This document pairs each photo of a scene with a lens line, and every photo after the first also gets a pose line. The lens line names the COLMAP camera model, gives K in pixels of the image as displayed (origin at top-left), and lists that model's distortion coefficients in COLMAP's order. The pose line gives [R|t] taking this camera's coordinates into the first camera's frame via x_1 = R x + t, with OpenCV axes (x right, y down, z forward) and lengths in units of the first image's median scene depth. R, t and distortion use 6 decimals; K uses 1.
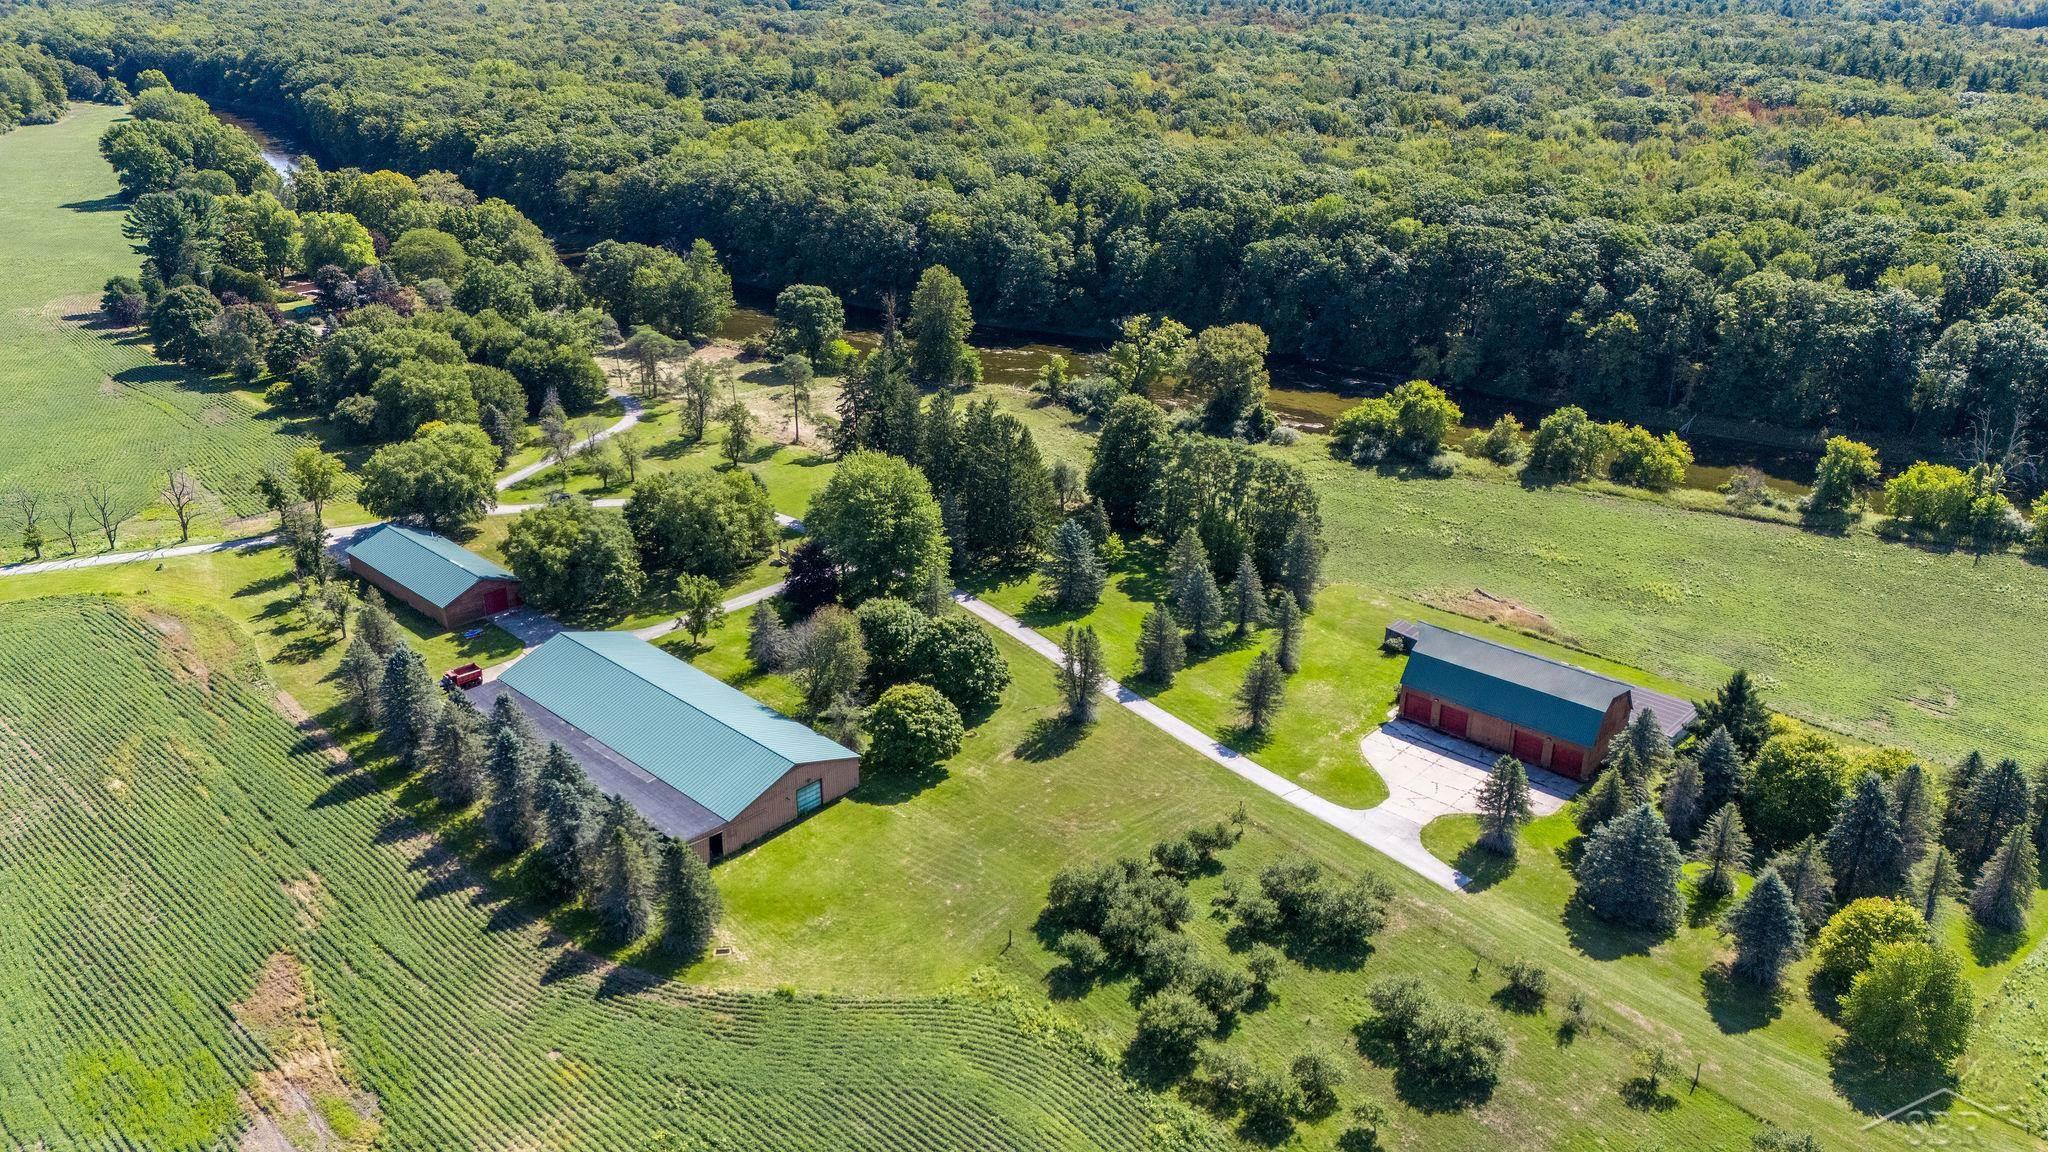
lens RADIAL K [[1499.9, 0, 1034.7], [0, 1499.9, 572.3], [0, 0, 1]] dist [0.062426, -0.060316]
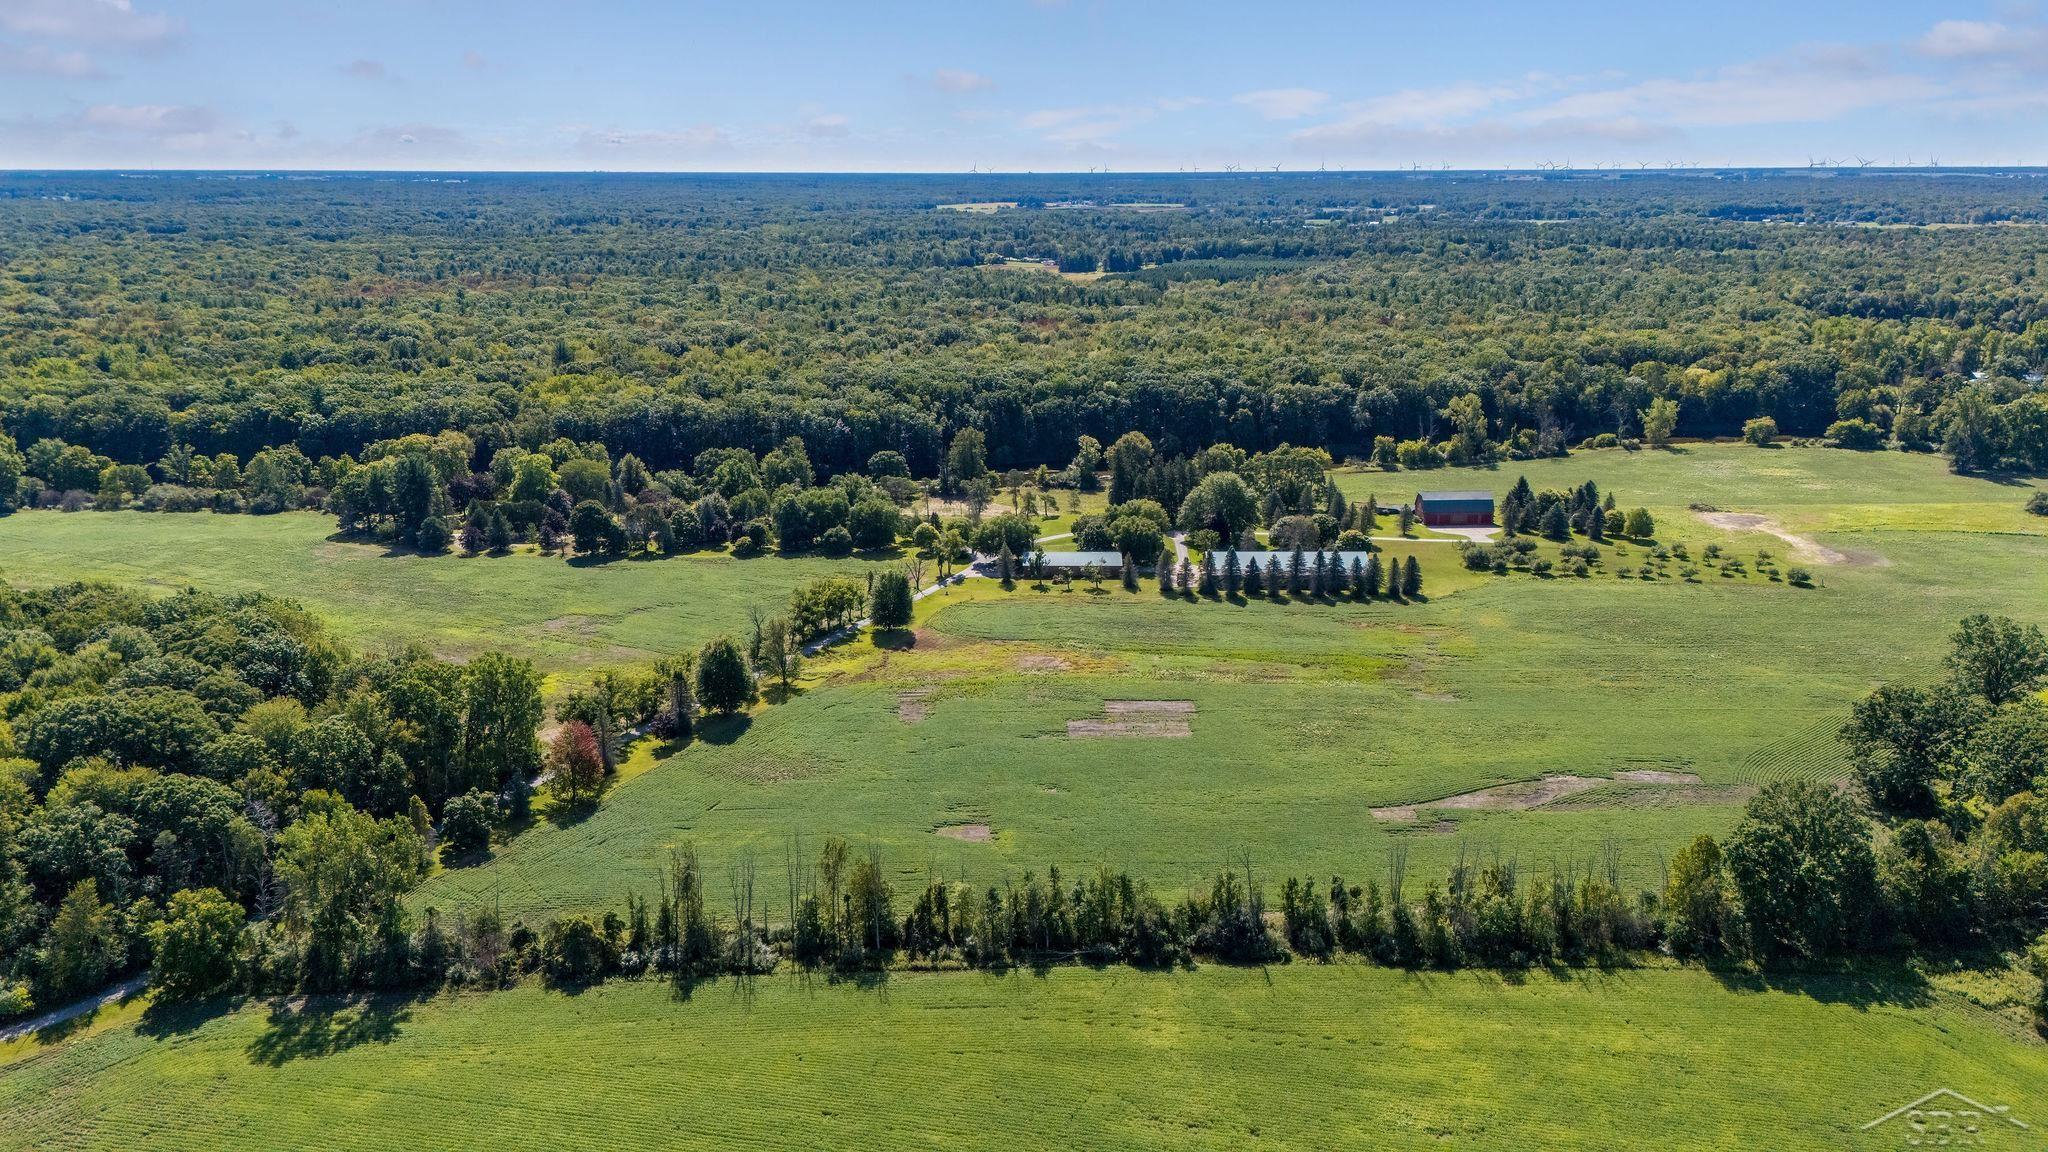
lens RADIAL K [[1499.9, 0, 1016.1], [0, 1499.9, 581.5], [0, 0, 1]] dist [0.062426, -0.060316]
pose [[0.730147, -0.182266, 0.658532, -1.556893], [0.272282, 0.961553, -0.035758, 0.065837], [-0.626696, 0.205415, 0.751702, -0.425663]]
